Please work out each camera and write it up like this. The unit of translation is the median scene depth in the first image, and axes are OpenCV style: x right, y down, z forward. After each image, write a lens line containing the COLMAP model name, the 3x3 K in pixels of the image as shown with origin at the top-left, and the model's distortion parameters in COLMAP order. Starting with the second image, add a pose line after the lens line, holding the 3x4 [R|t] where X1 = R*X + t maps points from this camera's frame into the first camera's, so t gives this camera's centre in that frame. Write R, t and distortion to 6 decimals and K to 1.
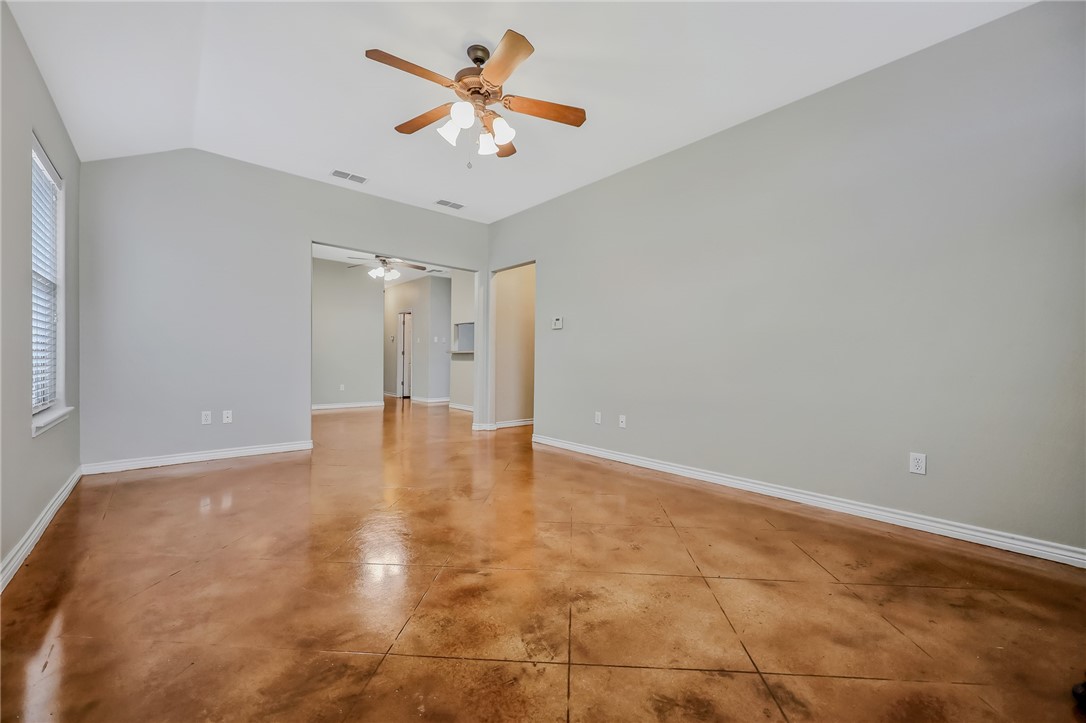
lens RADIAL K [[436.4, 0, 545.3], [0, 436.4, 362.3], [0, 0, 1]] dist [-0.006440, 0.000153]
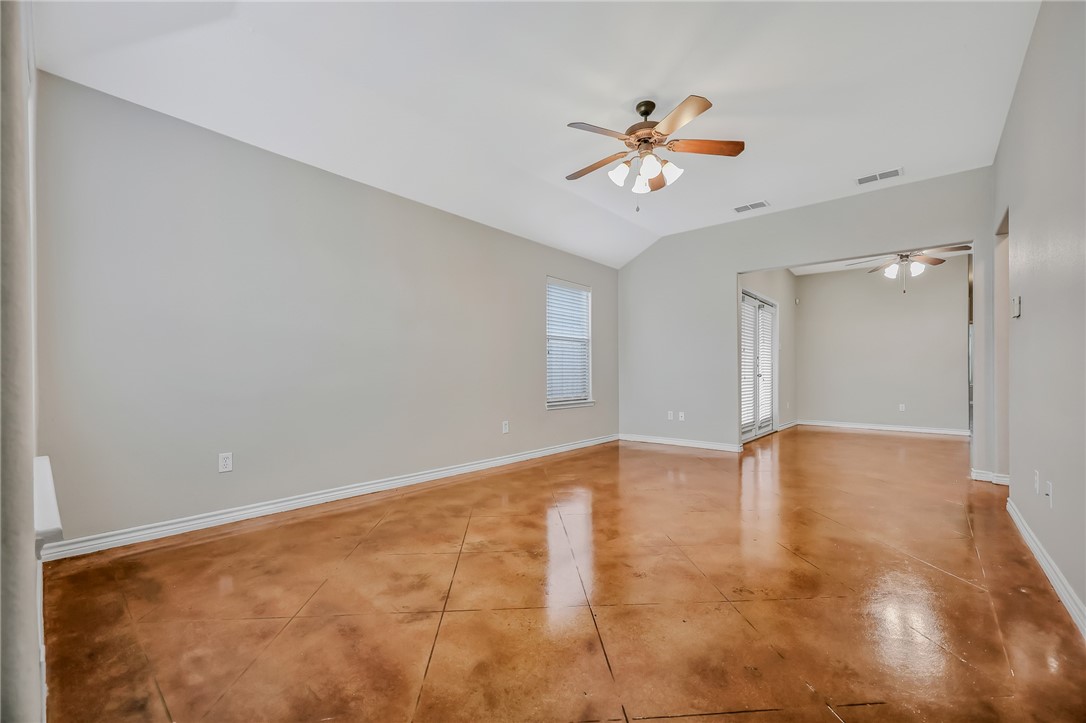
lens RADIAL K [[436.4, 0, 537.9], [0, 436.4, 370.3], [0, 0, 1]] dist [-0.006440, 0.000153]
pose [[0.127570, -0.019848, -0.991631, 0.955538], [-0.001403, 0.999795, -0.020192, 0.008796], [0.991829, 0.003967, 0.127516, 0.577311]]
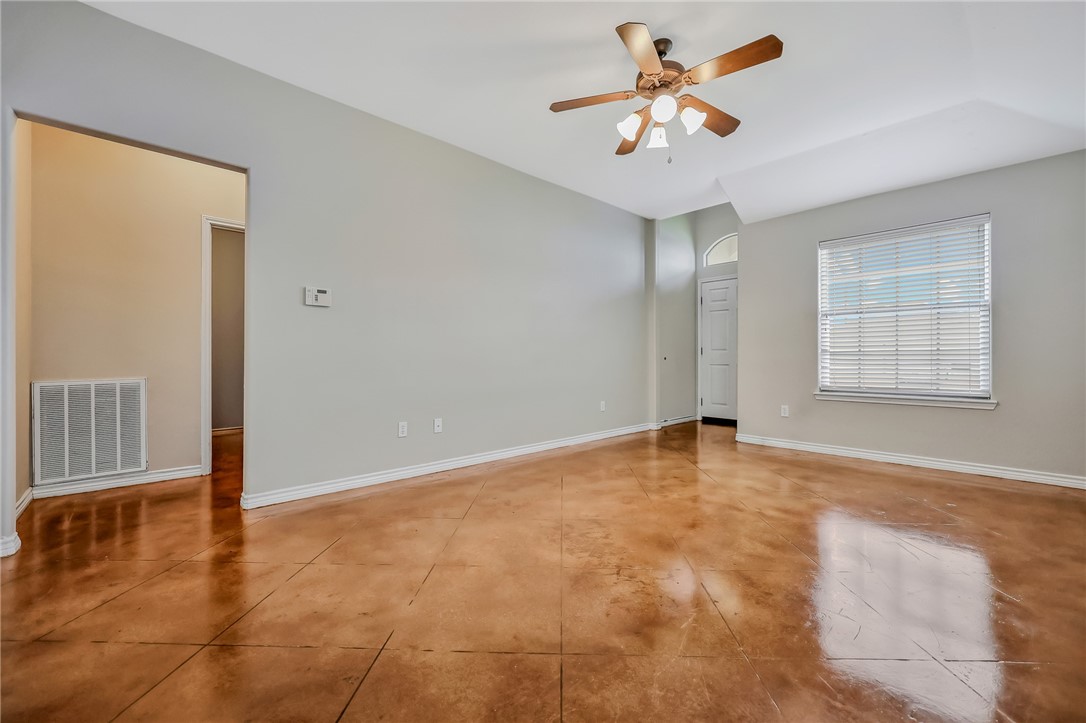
lens RADIAL K [[436.4, 0, 546.1], [0, 436.4, 358.8], [0, 0, 1]] dist [-0.006440, 0.000153]
pose [[-0.035713, -0.011614, 0.999295, -1.139796], [0.004250, 0.999922, 0.011773, -0.014328], [-0.999353, 0.004668, -0.035661, 1.306937]]
